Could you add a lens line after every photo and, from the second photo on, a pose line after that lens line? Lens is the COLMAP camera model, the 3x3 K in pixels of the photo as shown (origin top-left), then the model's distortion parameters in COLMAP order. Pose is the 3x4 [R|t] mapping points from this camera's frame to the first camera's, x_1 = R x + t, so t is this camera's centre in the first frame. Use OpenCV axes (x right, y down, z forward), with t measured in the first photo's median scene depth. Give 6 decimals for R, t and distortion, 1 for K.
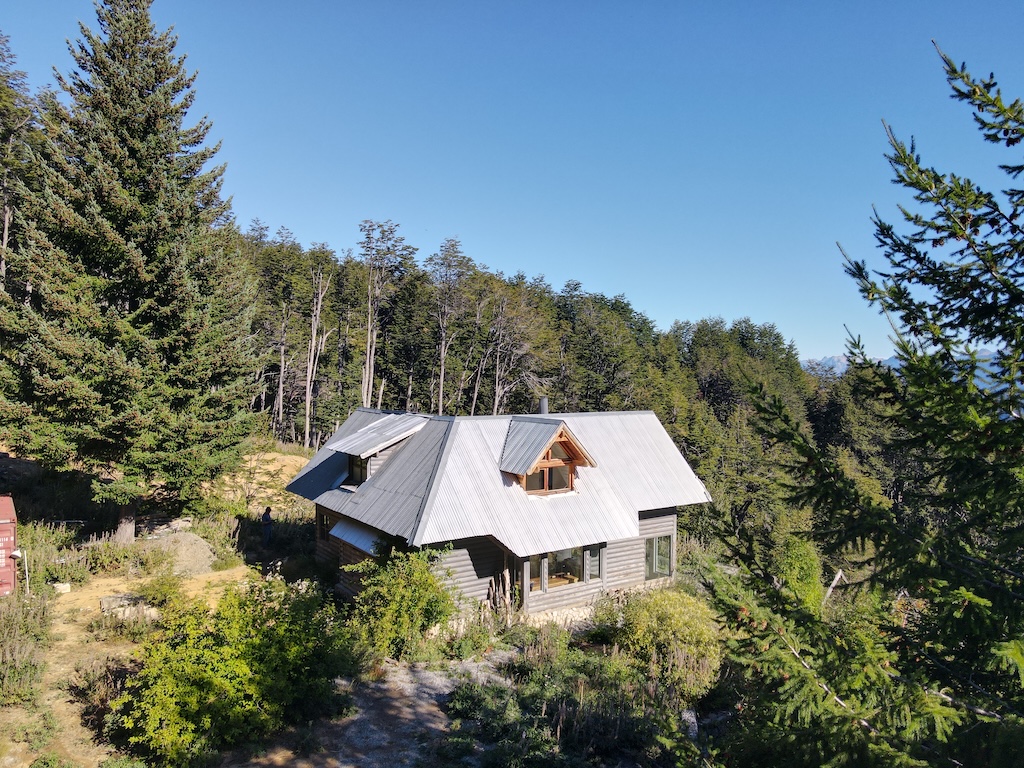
lens RADIAL K [[755.0, 0, 510.2], [0, 755.0, 383.0], [0, 0, 1]] dist [0.017932, 0.012256]
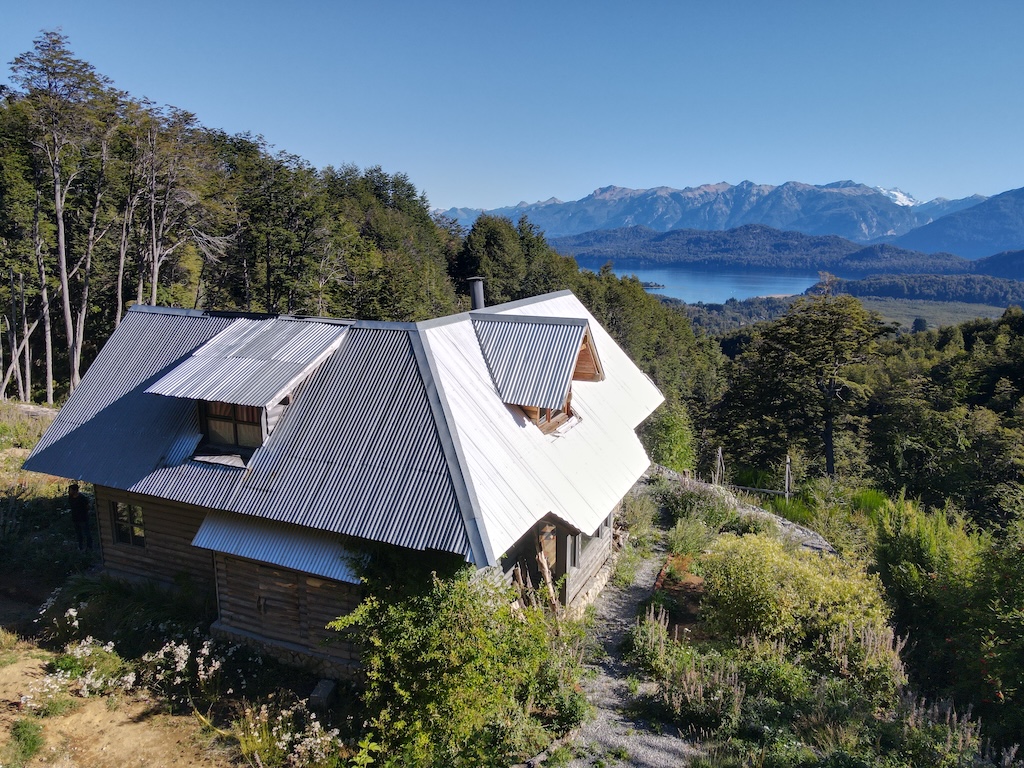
lens RADIAL K [[755.0, 0, 510.2], [0, 755.0, 383.0], [0, 0, 1]] dist [0.017932, 0.012256]
pose [[0.856701, -0.111478, 0.503623, -0.110370], [0.012016, 0.980415, 0.196576, -0.009323], [-0.515673, -0.162355, 0.841262, 0.153408]]
